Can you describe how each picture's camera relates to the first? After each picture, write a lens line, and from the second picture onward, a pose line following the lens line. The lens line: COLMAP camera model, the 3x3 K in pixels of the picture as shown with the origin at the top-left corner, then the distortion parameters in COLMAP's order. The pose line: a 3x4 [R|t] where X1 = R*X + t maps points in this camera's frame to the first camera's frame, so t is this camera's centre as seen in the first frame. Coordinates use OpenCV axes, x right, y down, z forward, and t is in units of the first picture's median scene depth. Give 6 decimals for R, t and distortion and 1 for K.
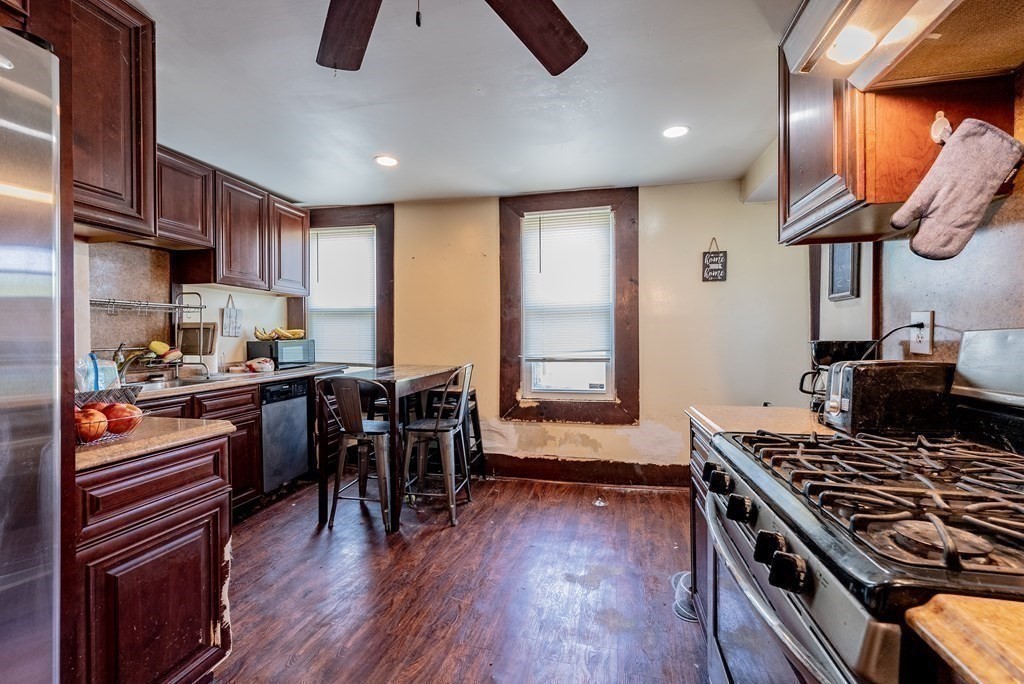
lens RADIAL K [[408.6, 0, 527.2], [0, 408.6, 346.2], [0, 0, 1]] dist [-0.000130, 0.000019]
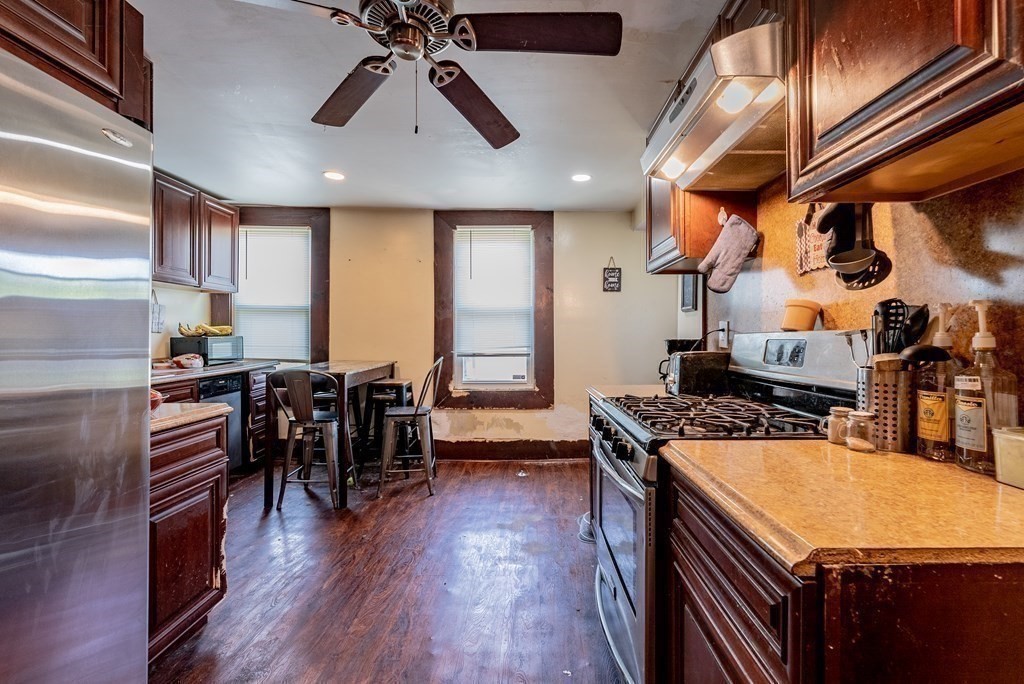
lens RADIAL K [[411.9, 0, 532.8], [0, 411.9, 340.1], [0, 0, 1]] dist [0.000296, 0.000007]
pose [[0.976707, 0.004031, 0.214540, -0.050848], [-0.002009, 0.999952, -0.009640, 0.002510], [-0.214569, 0.008985, 0.976668, -0.184299]]
